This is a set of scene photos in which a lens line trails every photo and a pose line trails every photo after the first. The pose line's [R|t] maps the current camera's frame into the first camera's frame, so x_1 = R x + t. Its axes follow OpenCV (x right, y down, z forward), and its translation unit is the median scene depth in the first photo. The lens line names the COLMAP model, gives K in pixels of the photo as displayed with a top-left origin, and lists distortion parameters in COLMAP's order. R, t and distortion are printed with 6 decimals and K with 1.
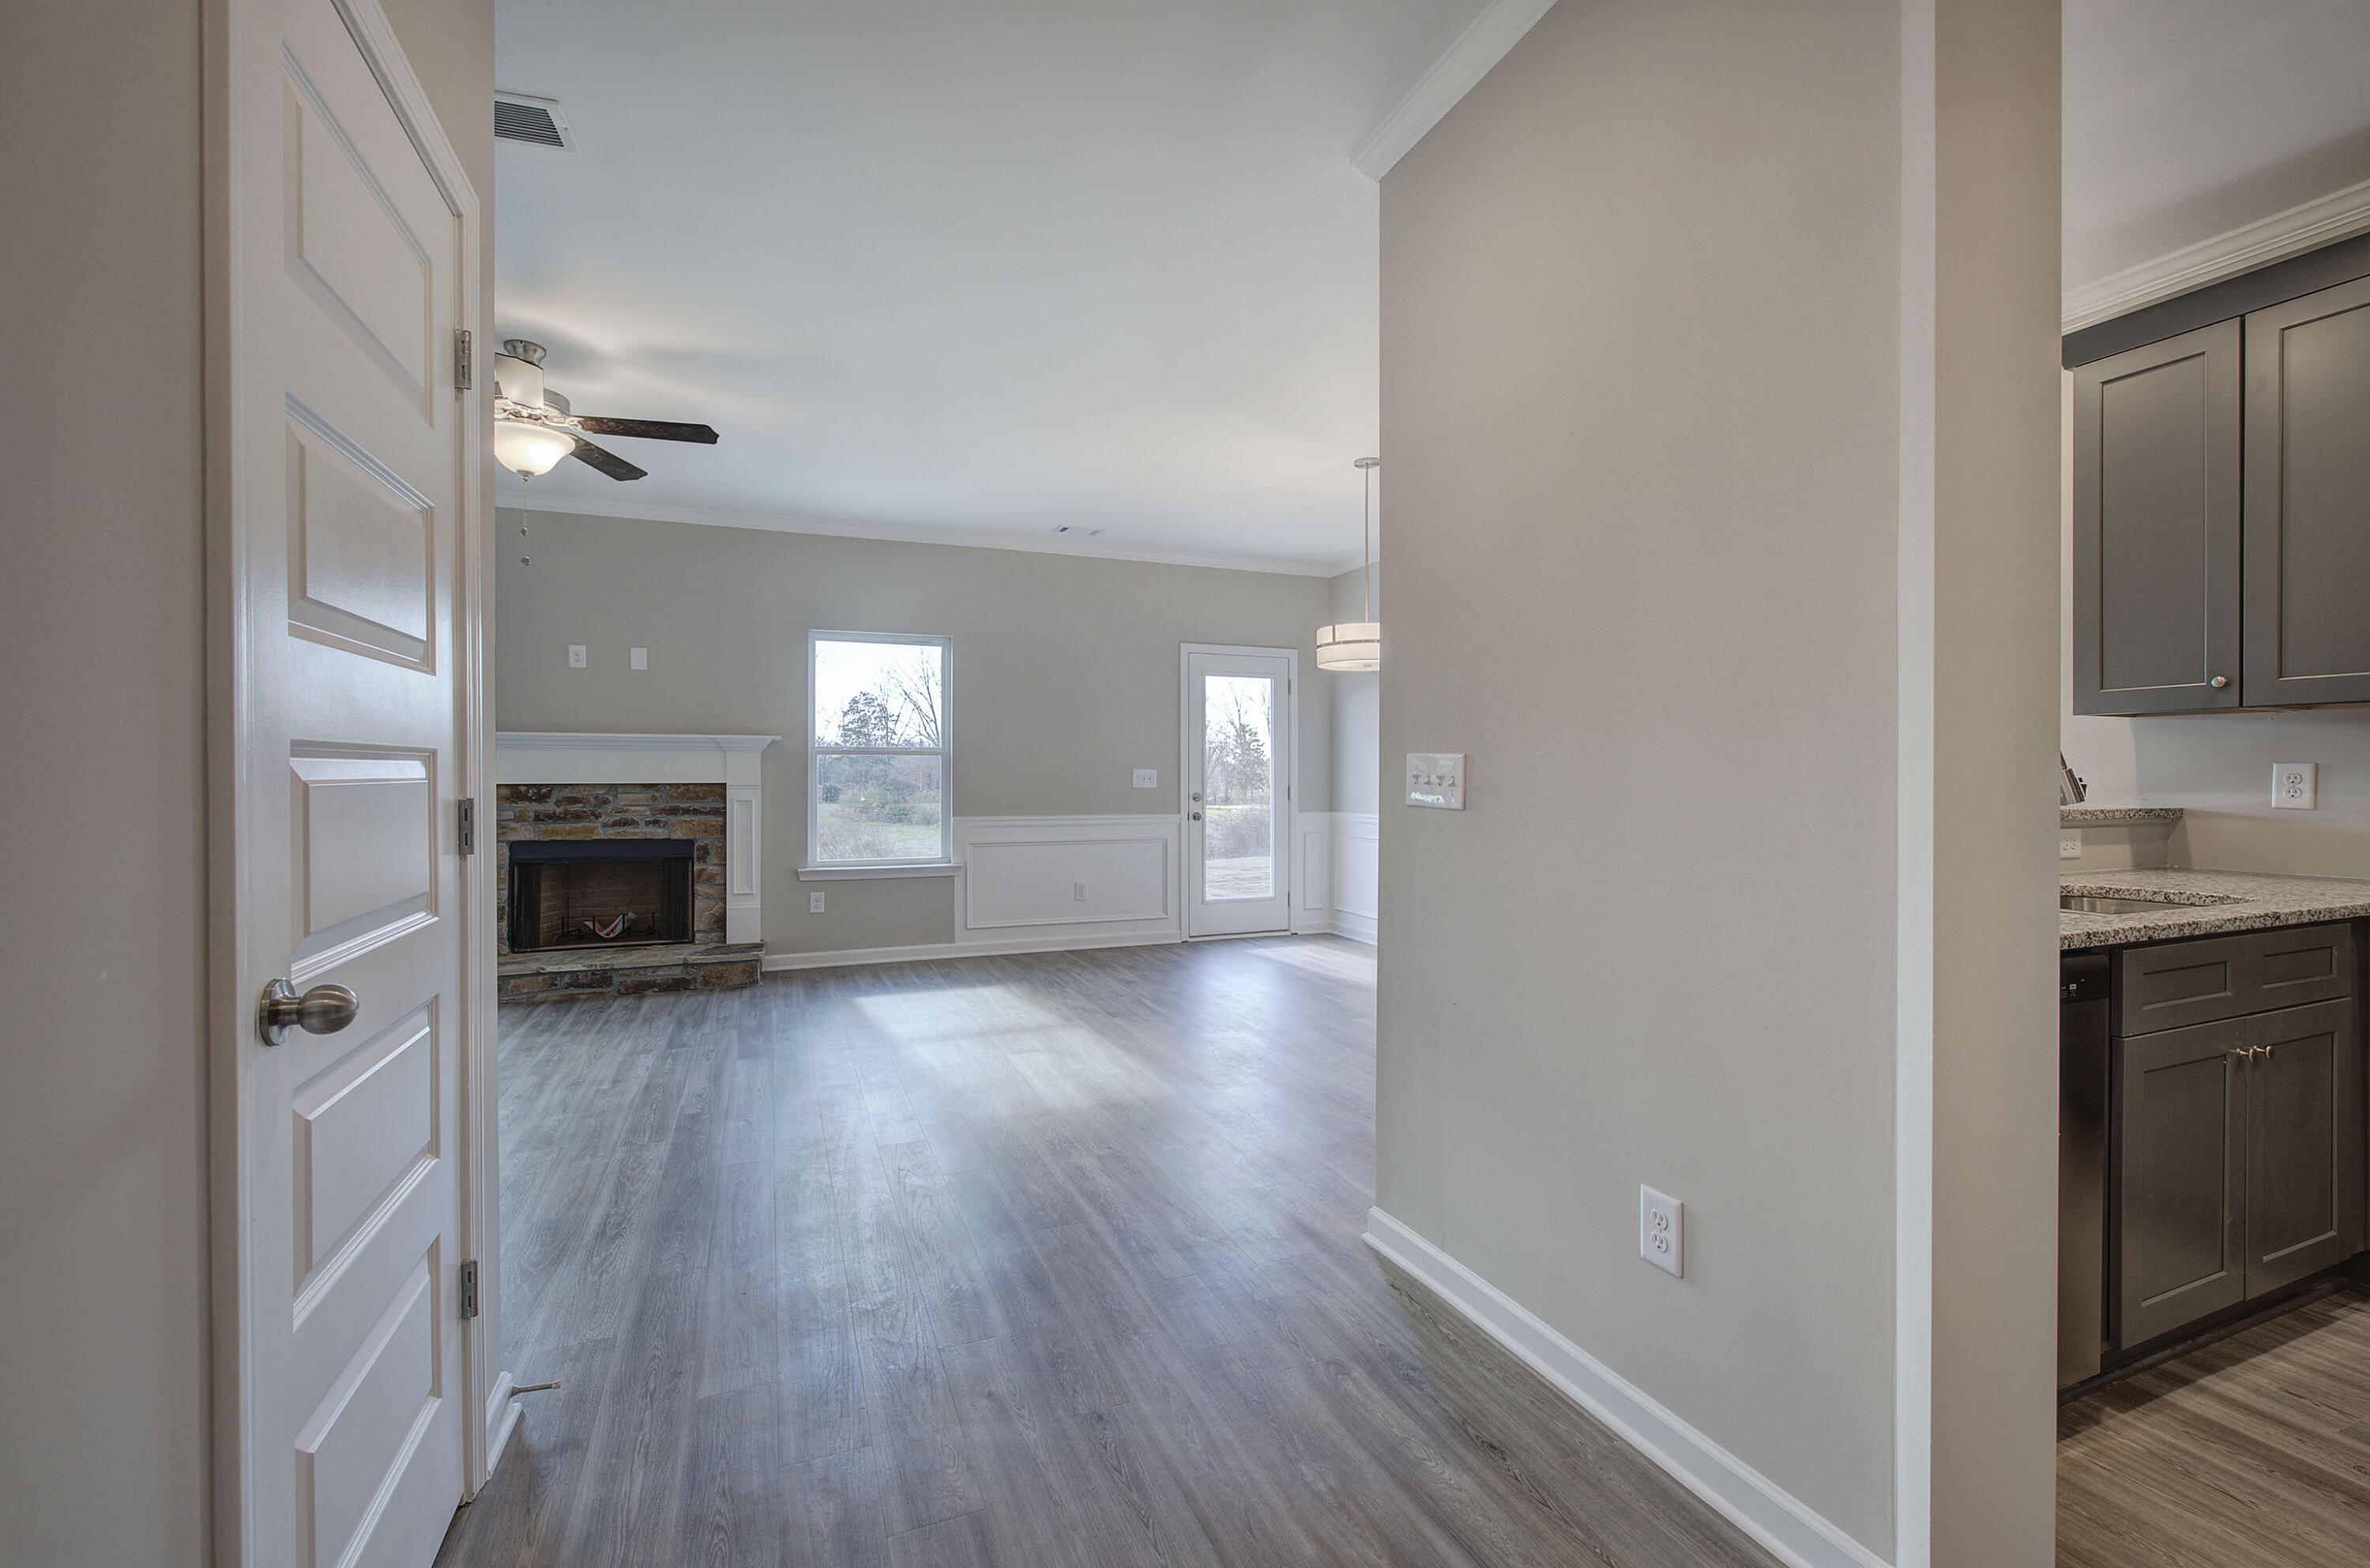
lens RADIAL K [[999.5, 0, 1187.7], [0, 999.5, 785.3], [0, 0, 1]] dist [-0.007490, 0.000139]
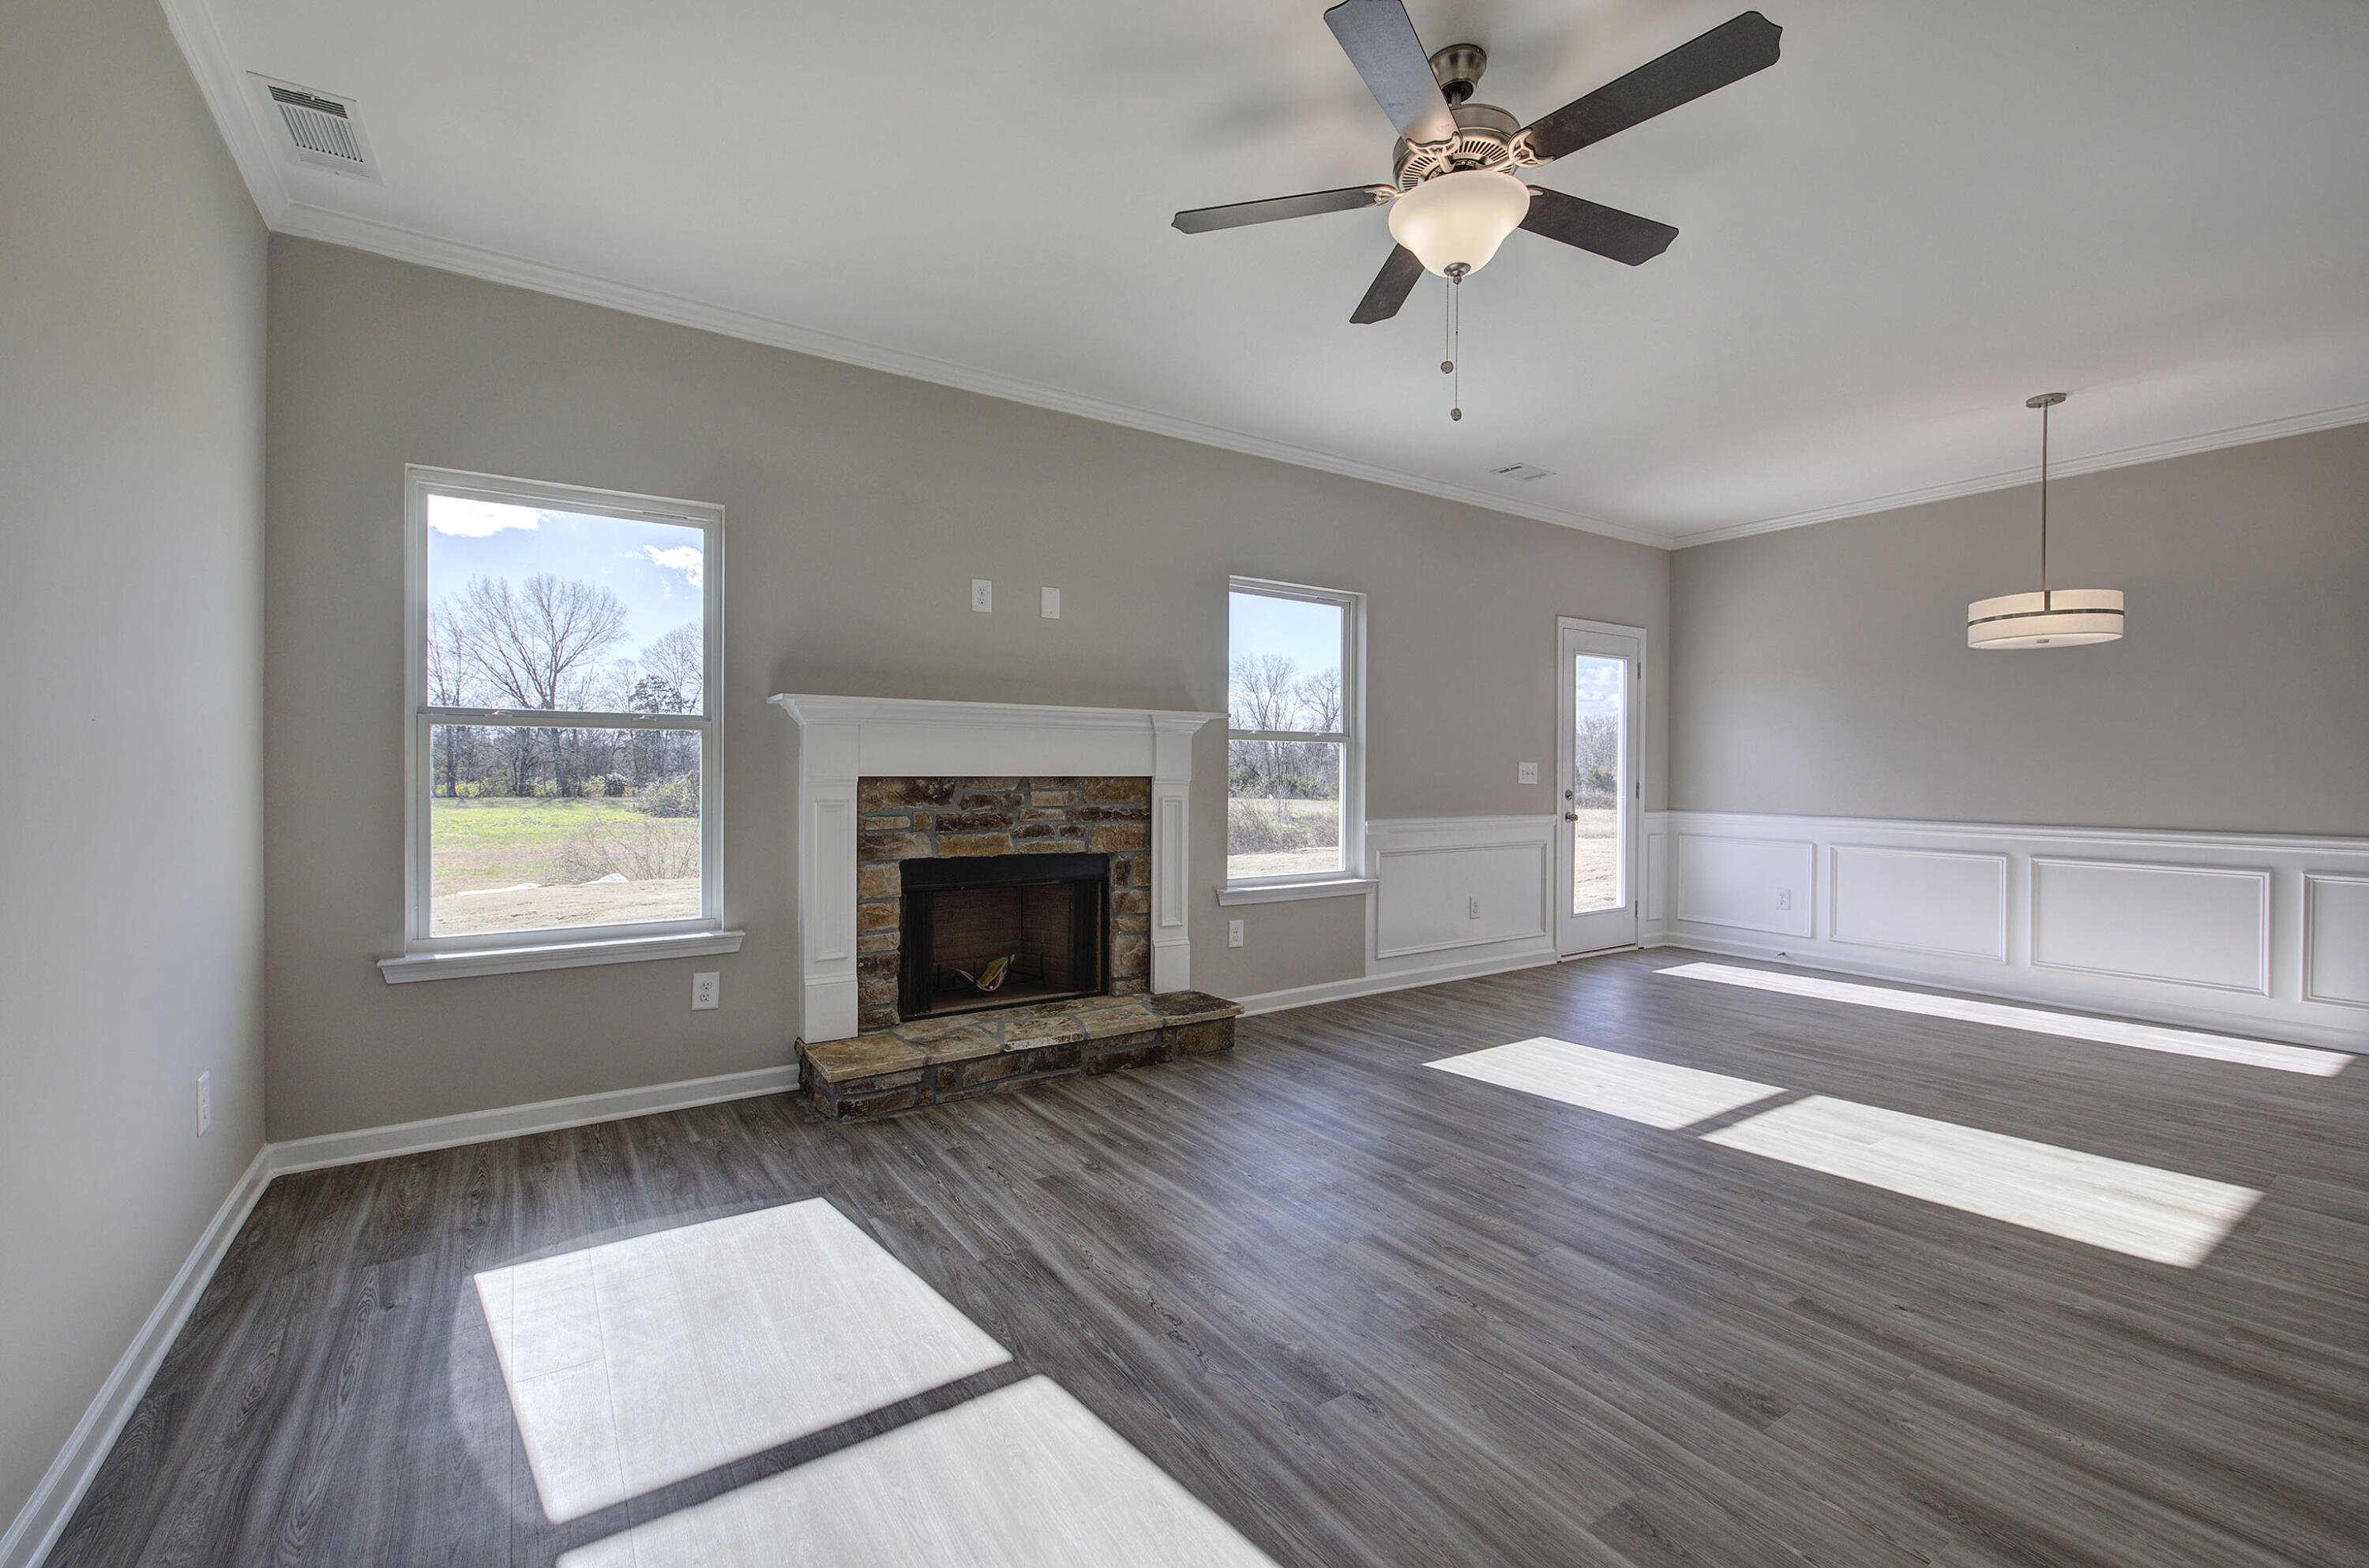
lens RADIAL K [[999.0, 0, 1186.0], [0, 999.0, 779.8], [0, 0, 1]] dist [-0.007490, 0.000139]
pose [[0.980249, 0.003841, 0.197728, -0.587077], [-0.003926, 0.999992, 0.000037, -0.000102], [-0.197727, -0.000813, 0.980257, 0.269305]]
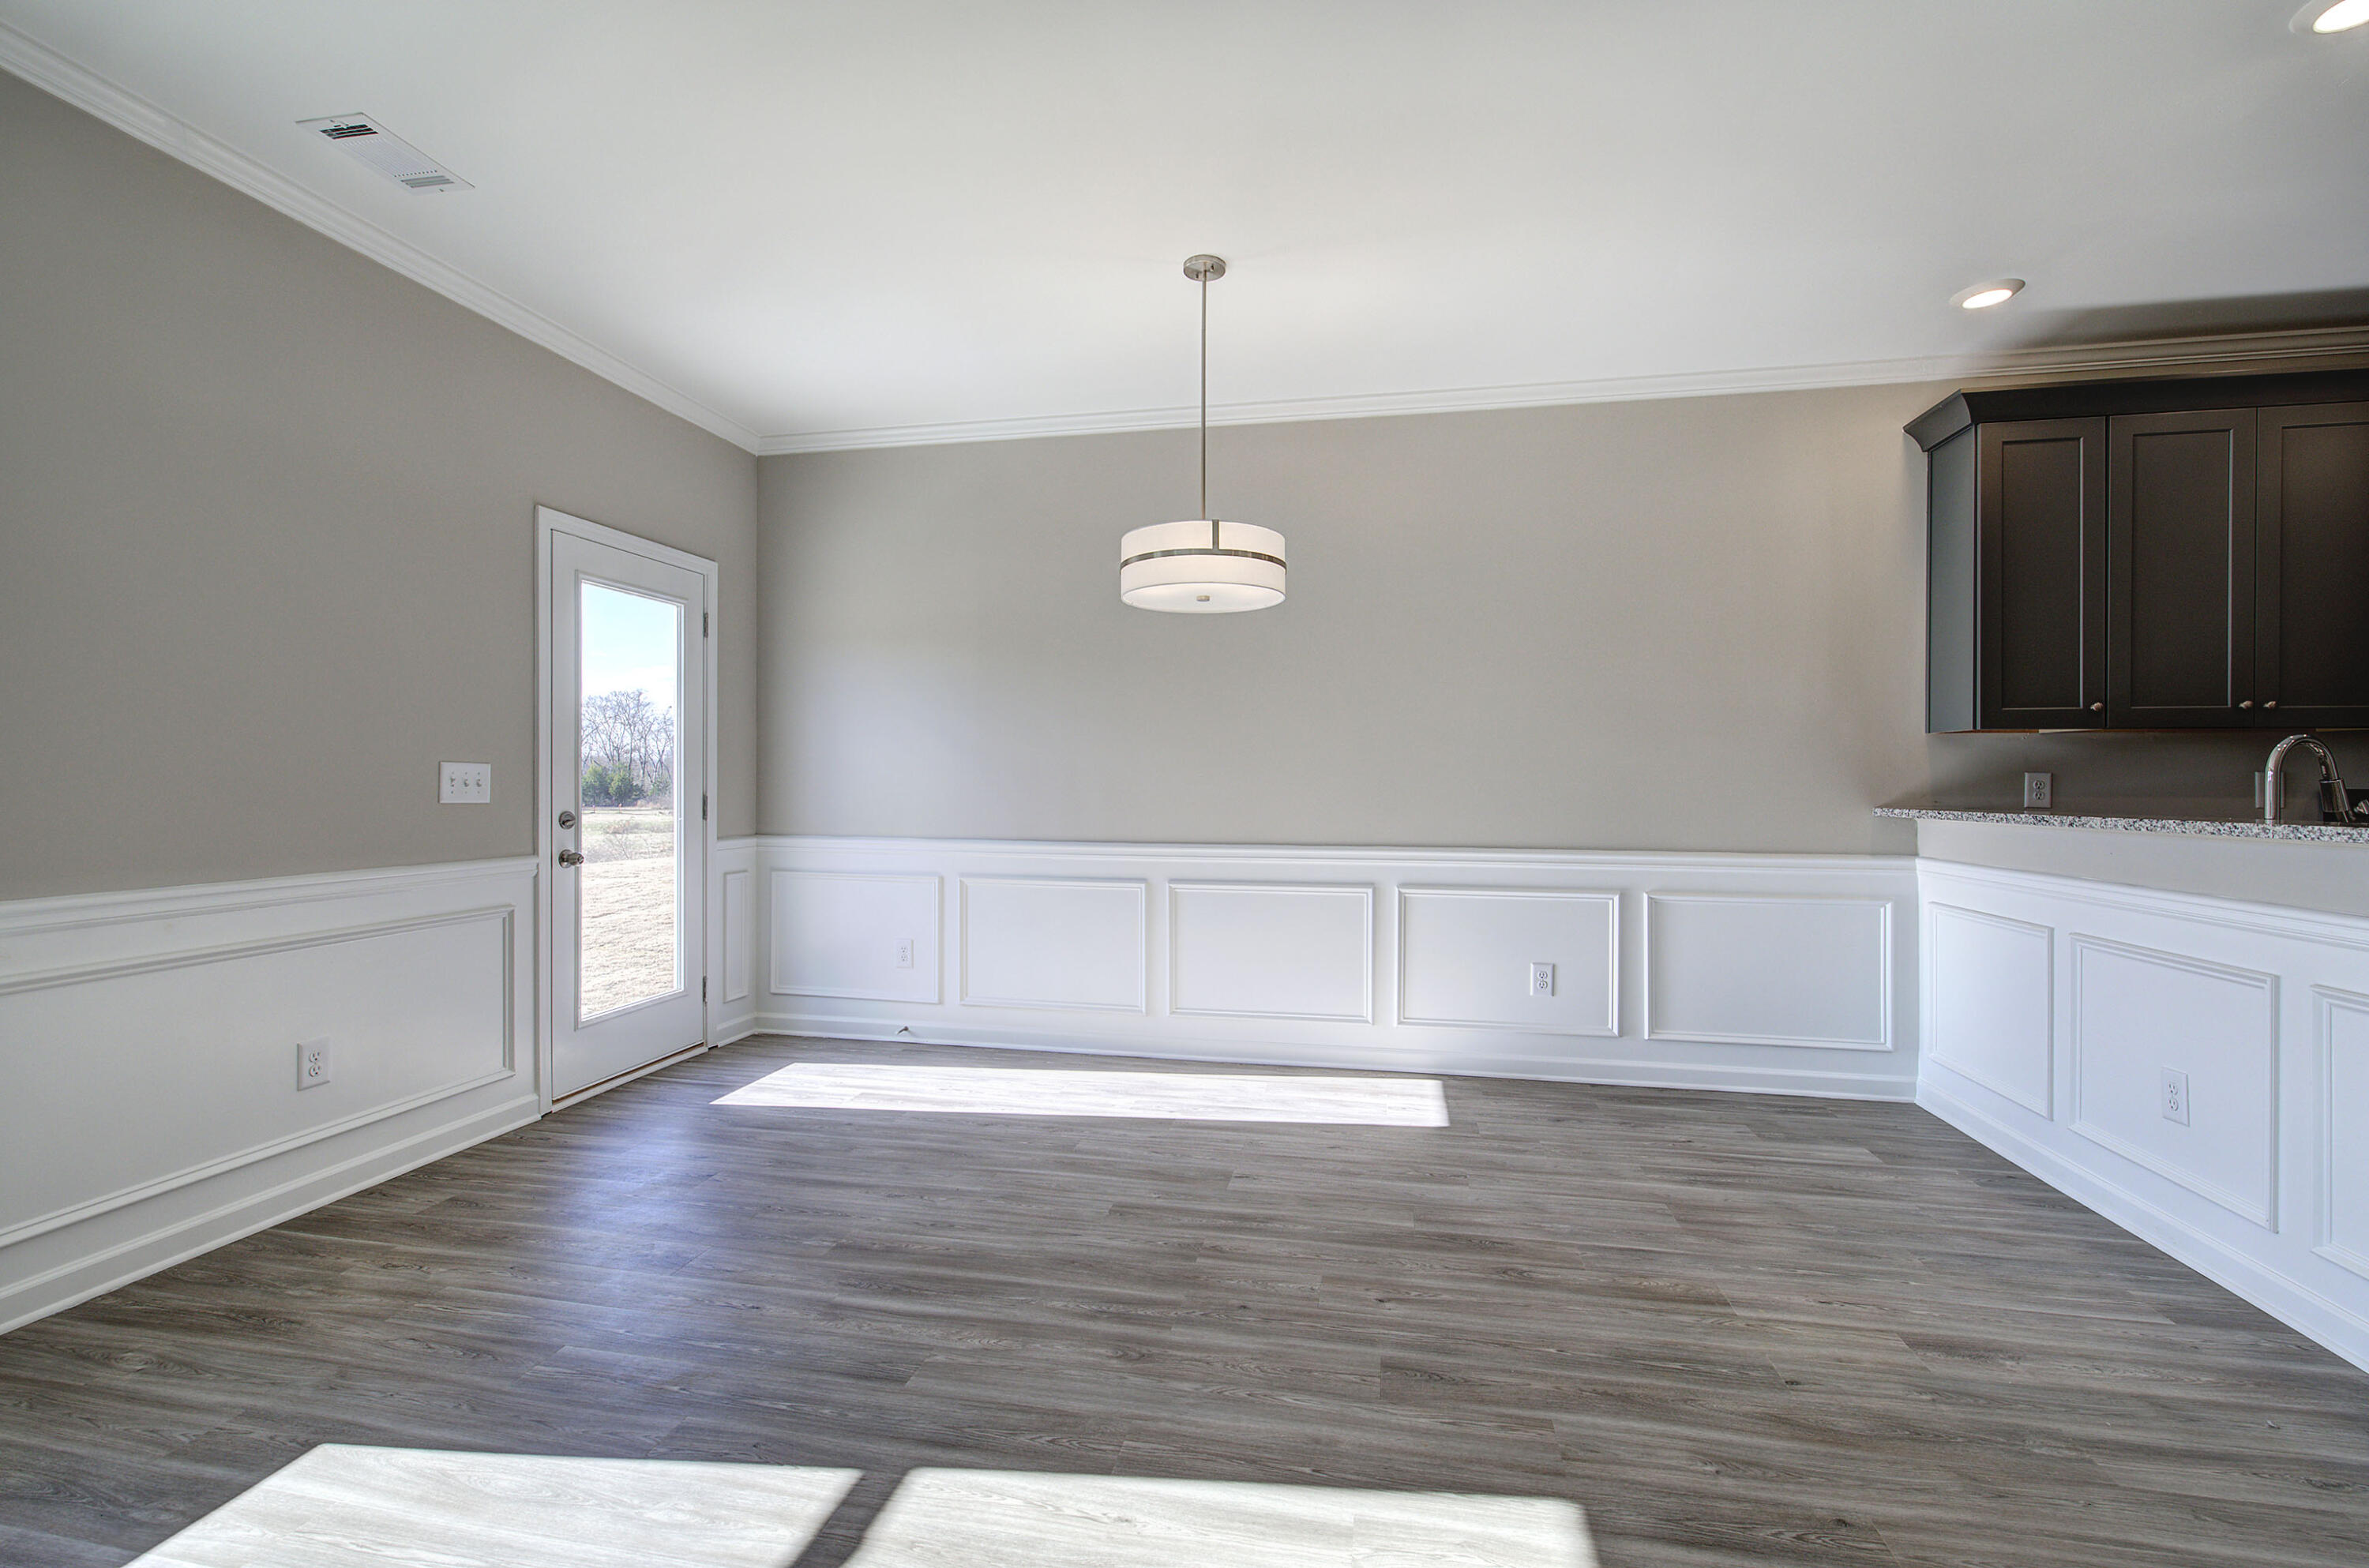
lens RADIAL K [[999.0, 0, 1185.7], [0, 999.0, 782.9], [0, 0, 1]] dist [-0.007490, 0.000139]
pose [[0.557281, 0.000847, 0.830324, -0.281066], [0.003993, 0.999985, -0.003700, -0.004510], [-0.830314, 0.005377, 0.557269, 0.563925]]
